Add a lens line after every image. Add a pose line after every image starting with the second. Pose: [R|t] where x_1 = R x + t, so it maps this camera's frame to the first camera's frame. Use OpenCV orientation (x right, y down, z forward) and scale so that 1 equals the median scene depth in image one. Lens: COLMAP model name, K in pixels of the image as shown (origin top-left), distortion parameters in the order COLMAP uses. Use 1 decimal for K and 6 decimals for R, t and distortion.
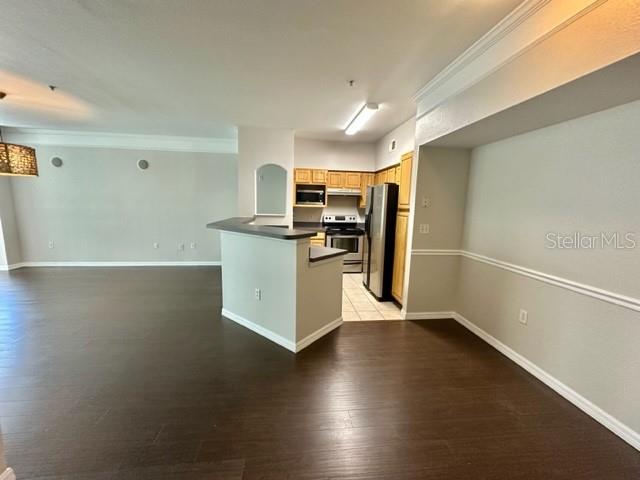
lens RADIAL K [[254.6, 0, 319.0], [0, 254.6, 238.0], [0, 0, 1]] dist [-0.003201, 0.001175]
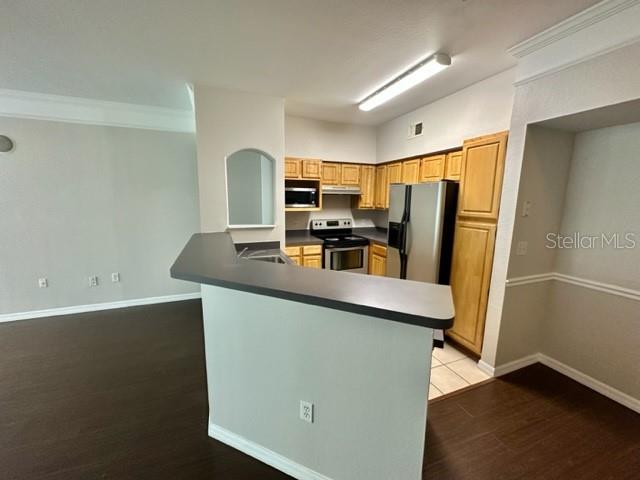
lens RADIAL K [[254.6, 0, 319.7], [0, 254.6, 239.4], [0, 0, 1]] dist [-0.003201, 0.001175]
pose [[0.966410, -0.056072, 0.250814, -0.178028], [0.048180, 0.998134, 0.037501, -0.070015], [-0.252449, -0.024157, 0.967309, 0.296543]]
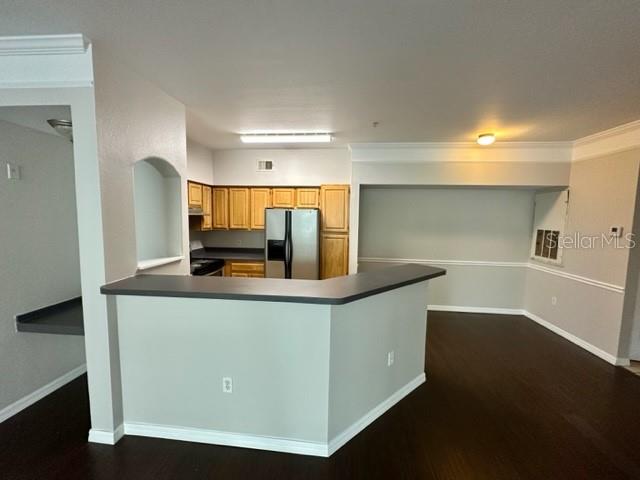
lens RADIAL K [[254.6, 0, 320.6], [0, 254.6, 238.6], [0, 0, 1]] dist [-0.003201, 0.001175]
pose [[0.216636, -0.107120, 0.970358, -0.556237], [0.122718, 0.989066, 0.081788, -0.129416], [-0.968509, 0.101362, 0.227413, 0.551127]]
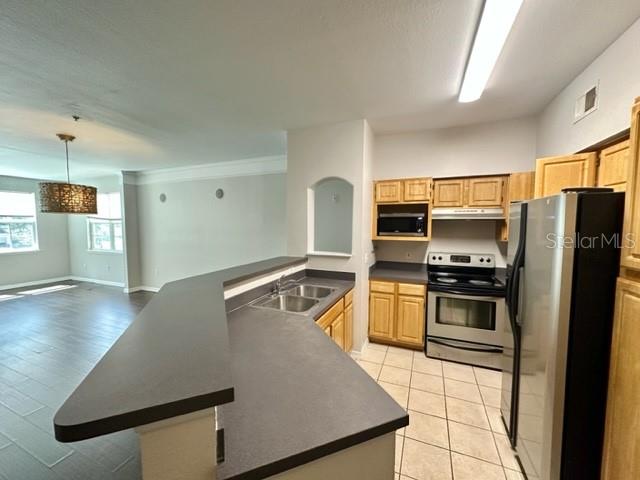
lens RADIAL K [[254.6, 0, 320.8], [0, 254.6, 239.8], [0, 0, 1]] dist [-0.003201, 0.001175]
pose [[0.873439, 0.009013, -0.486850, 0.101386], [-0.044618, 0.997104, -0.061587, -0.082309], [0.484885, 0.075515, 0.871312, 0.396457]]
